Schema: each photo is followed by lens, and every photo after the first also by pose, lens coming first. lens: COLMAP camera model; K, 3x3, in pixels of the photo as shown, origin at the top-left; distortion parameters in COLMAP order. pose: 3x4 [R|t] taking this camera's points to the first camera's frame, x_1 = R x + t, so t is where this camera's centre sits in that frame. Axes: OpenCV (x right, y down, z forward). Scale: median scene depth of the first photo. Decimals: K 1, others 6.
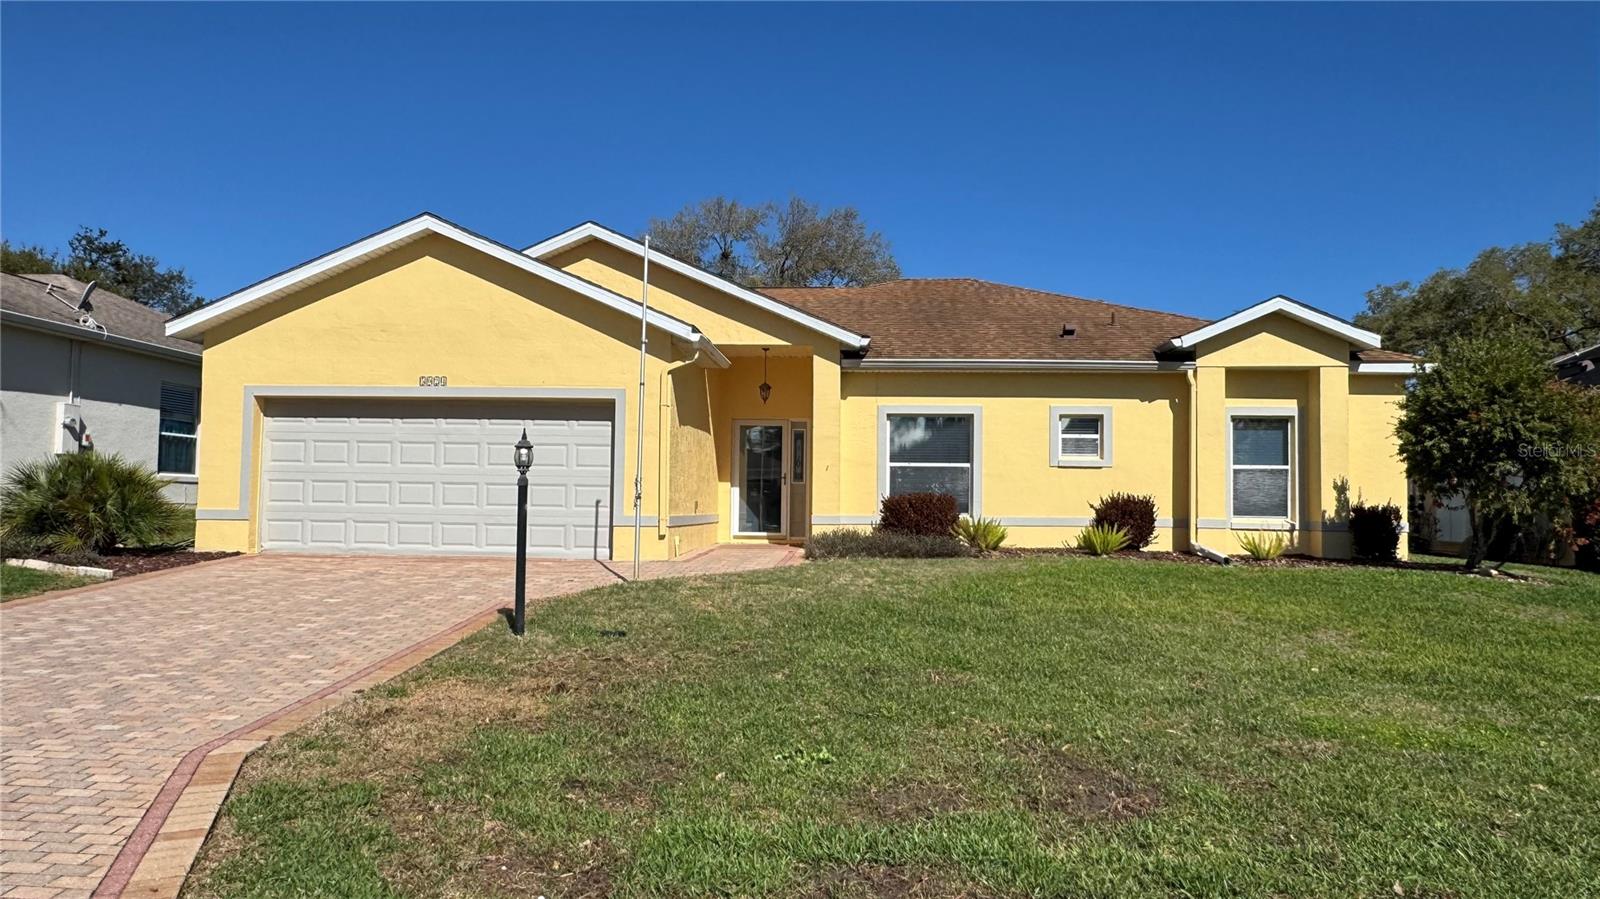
lens RADIAL K [[1066.8, 0, 795.4], [0, 1066.8, 445.4], [0, 0, 1]] dist [-0.011442, -0.000062]
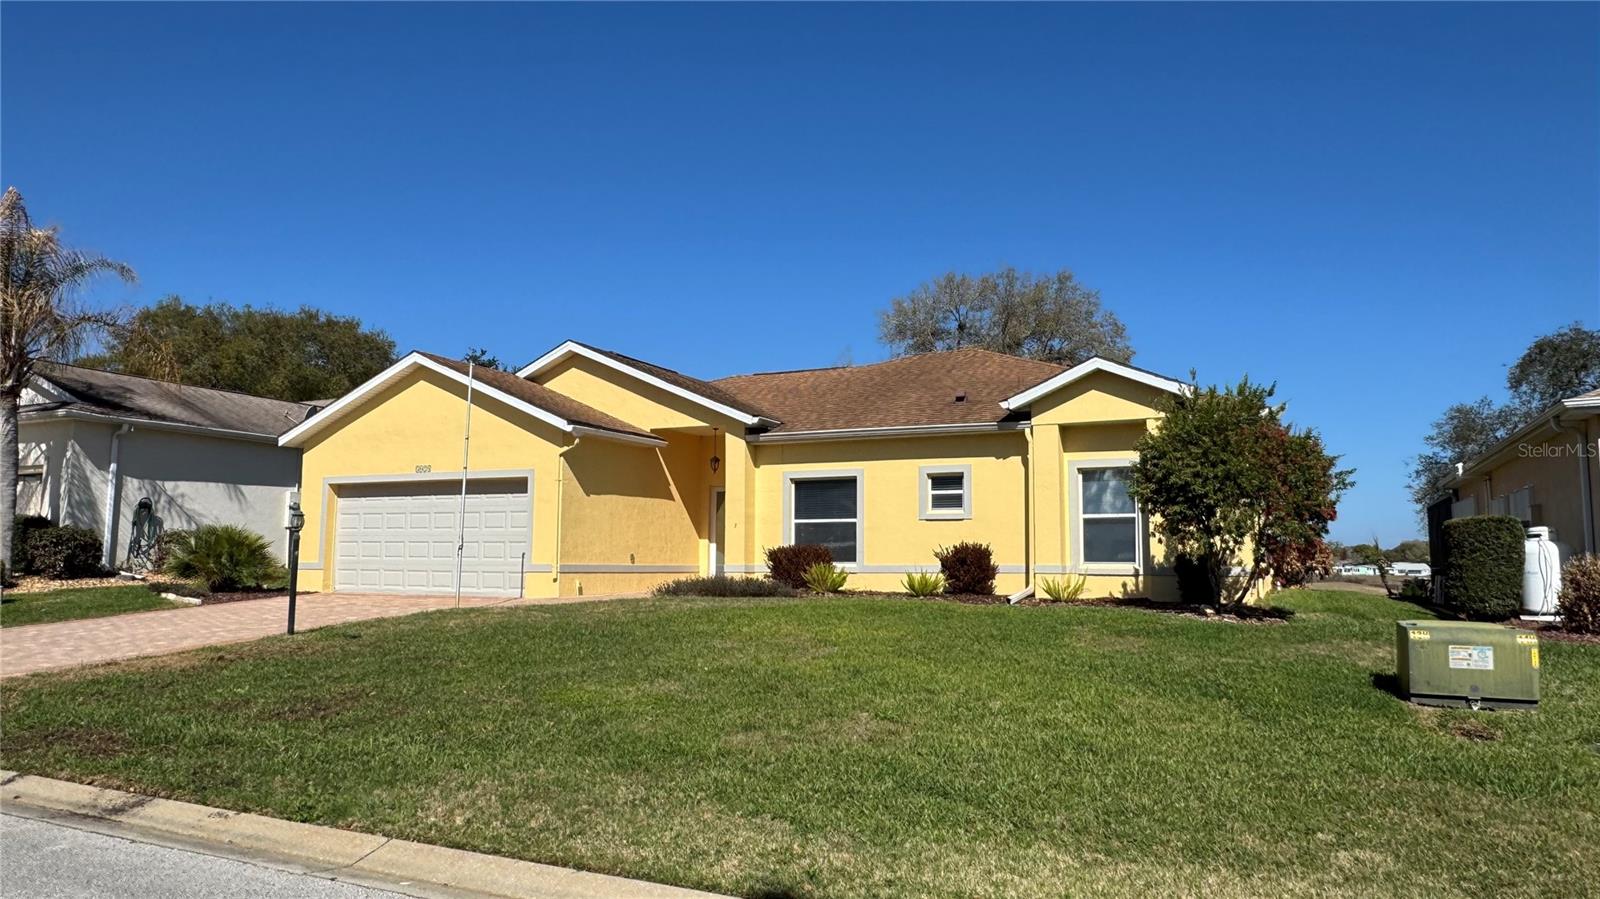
lens RADIAL K [[1066.8, 0, 801.1], [0, 1066.8, 447.4], [0, 0, 1]] dist [-0.011442, -0.000062]
pose [[0.928424, -0.048522, -0.368341, 0.558629], [0.026973, 0.997622, -0.063432, 0.011904], [0.370542, 0.048956, 0.927524, -0.101846]]
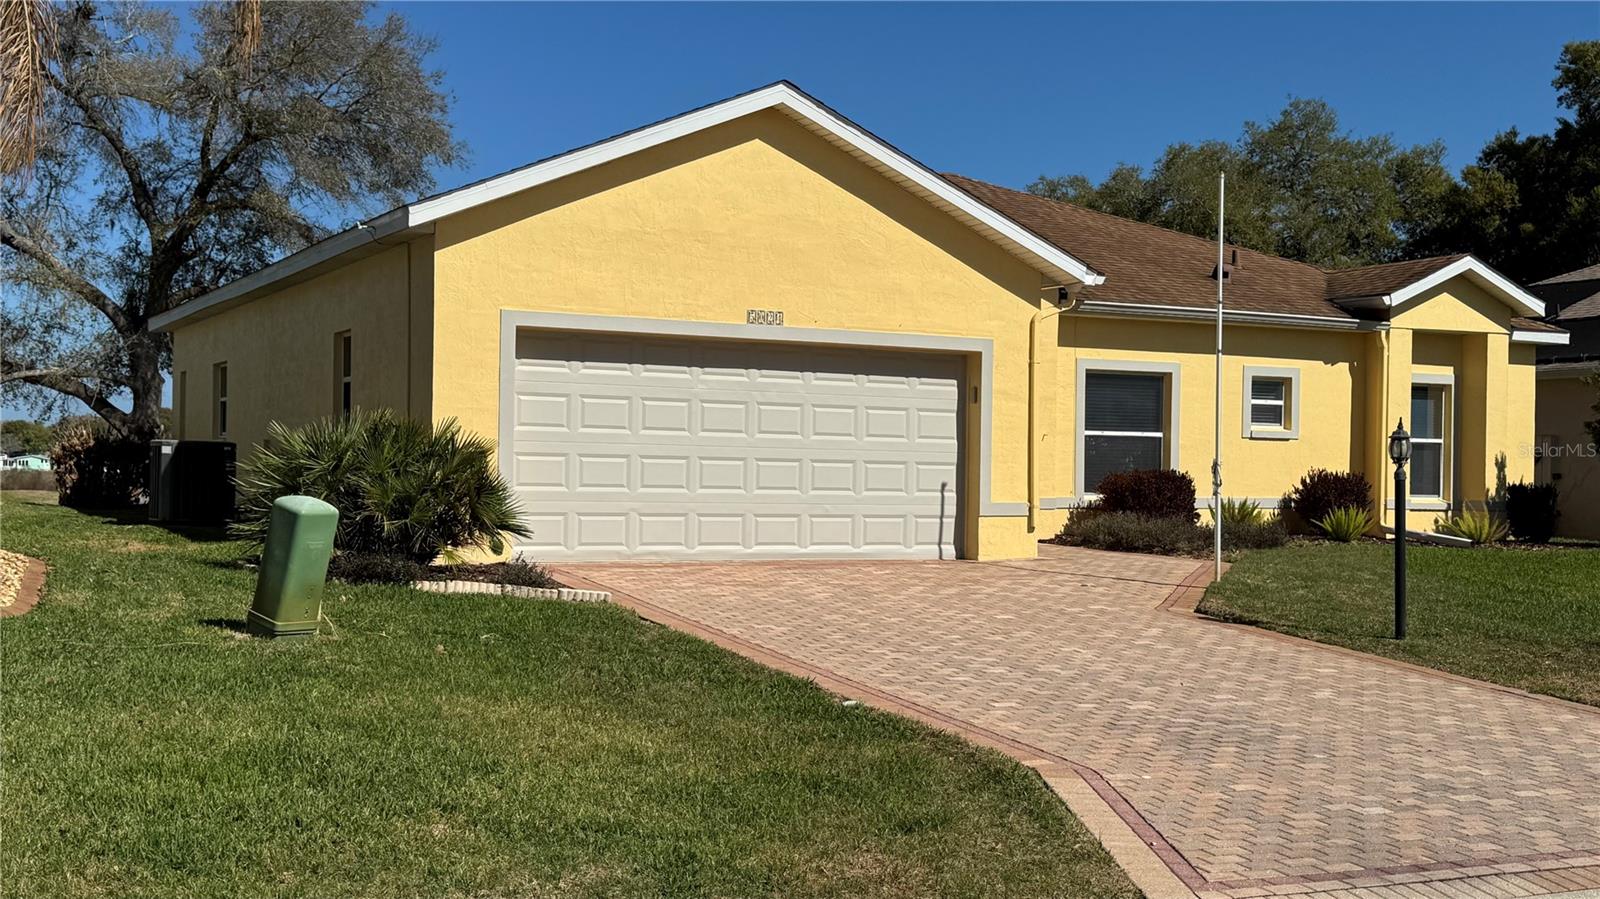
lens RADIAL K [[1793.0, 0, 799.6], [0, 1793.0, 452.5], [0, 0, 1]] dist [0.111926, 0.000000]
pose [[0.852654, 0.004580, 0.522456, -0.831797], [-0.032513, 0.998489, 0.044309, -0.020943], [-0.521464, -0.054767, 0.851514, -0.037227]]
